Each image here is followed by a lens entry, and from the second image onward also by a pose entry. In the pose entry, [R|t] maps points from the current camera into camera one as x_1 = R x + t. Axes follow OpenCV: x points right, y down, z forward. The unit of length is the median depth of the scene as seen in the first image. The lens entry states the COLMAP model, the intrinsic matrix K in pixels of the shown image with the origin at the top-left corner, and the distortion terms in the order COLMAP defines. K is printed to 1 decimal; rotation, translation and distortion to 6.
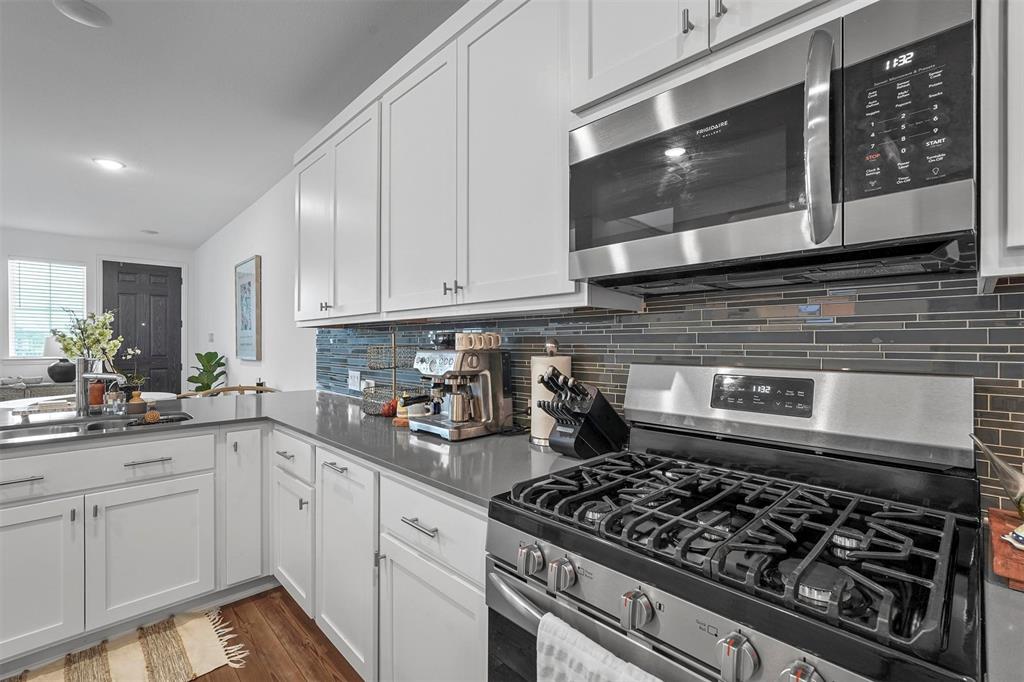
lens RADIAL K [[453.5, 0, 510.0], [0, 453.5, 341.0], [0, 0, 1]] dist [-0.012274, 0.006411]
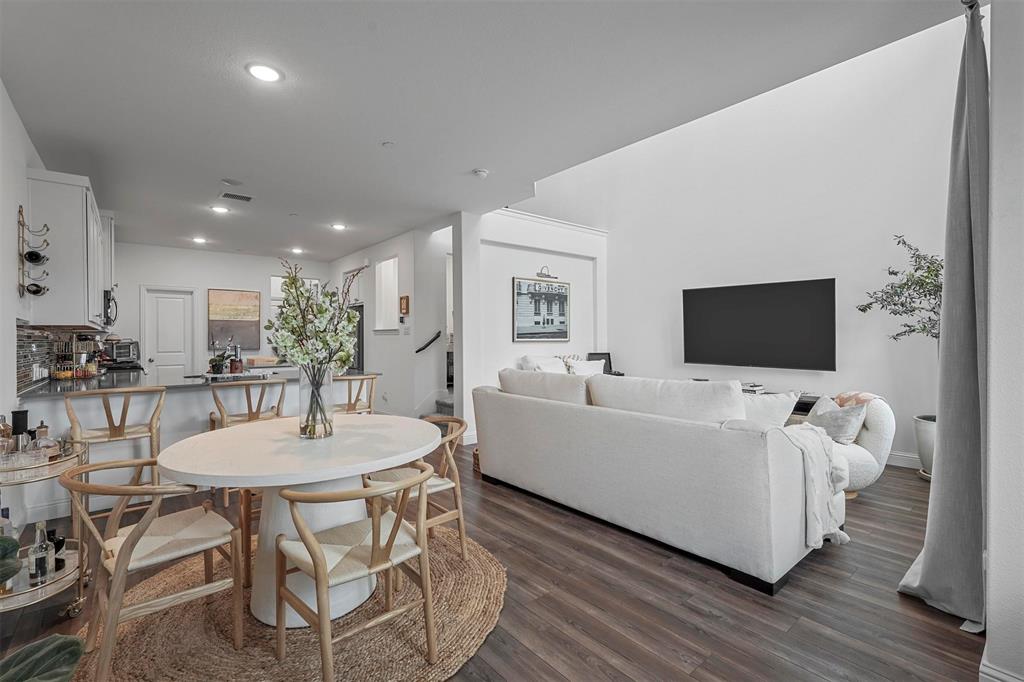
lens RADIAL K [[453.5, 0, 503.6], [0, 453.5, 339.8], [0, 0, 1]] dist [-0.012274, 0.006411]
pose [[-0.996963, 0.006982, 0.077568, -2.654321], [0.007148, 0.999973, 0.001858, 0.021820], [-0.077553, 0.002407, -0.996985, 3.380611]]
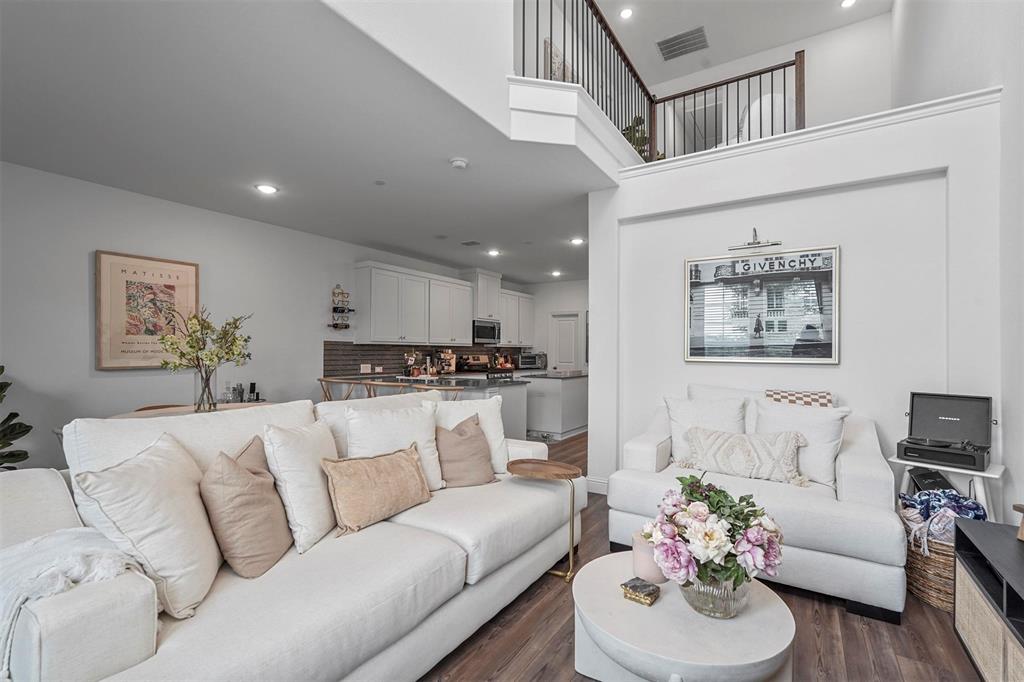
lens RADIAL K [[453.5, 0, 513.0], [0, 453.5, 341.7], [0, 0, 1]] dist [-0.012274, 0.006411]
pose [[-0.231157, 0.022416, 0.972658, -4.333534], [-0.007588, 0.999663, -0.024842, 0.012139], [-0.972887, -0.013123, -0.230909, 1.358345]]
